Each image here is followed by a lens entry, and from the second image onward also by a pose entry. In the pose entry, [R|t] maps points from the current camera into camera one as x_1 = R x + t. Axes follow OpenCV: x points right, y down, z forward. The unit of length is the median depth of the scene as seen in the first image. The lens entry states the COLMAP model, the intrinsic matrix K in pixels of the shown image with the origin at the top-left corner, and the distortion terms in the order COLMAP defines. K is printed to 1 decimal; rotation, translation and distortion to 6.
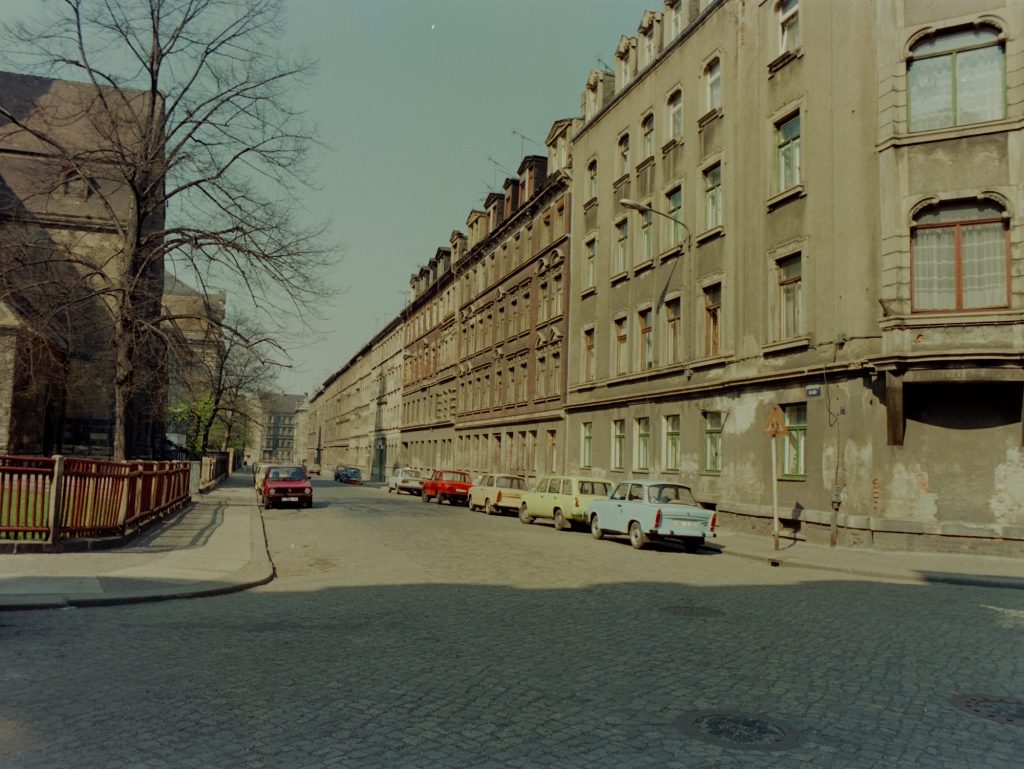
lens RADIAL K [[900.8, 0, 512.0], [0, 900.8, 384.5], [0, 0, 1]] dist [-0.088885, 0.098647]
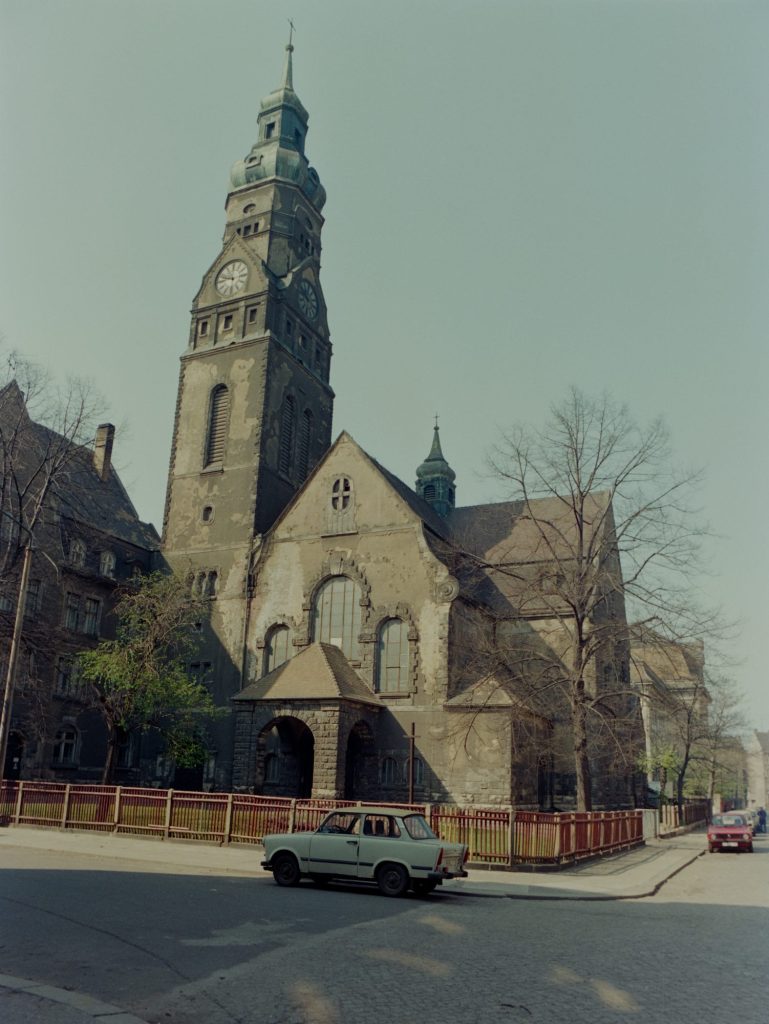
lens RADIAL K [[900.8, 0, 384.5], [0, 900.8, 512.0], [0, 0, 1]] dist [-0.088885, 0.098647]
pose [[0.777980, -0.190932, -0.598575, 0.187120], [0.046824, 0.967677, -0.247809, -0.025847], [0.626542, 0.164762, 0.761773, -0.232423]]
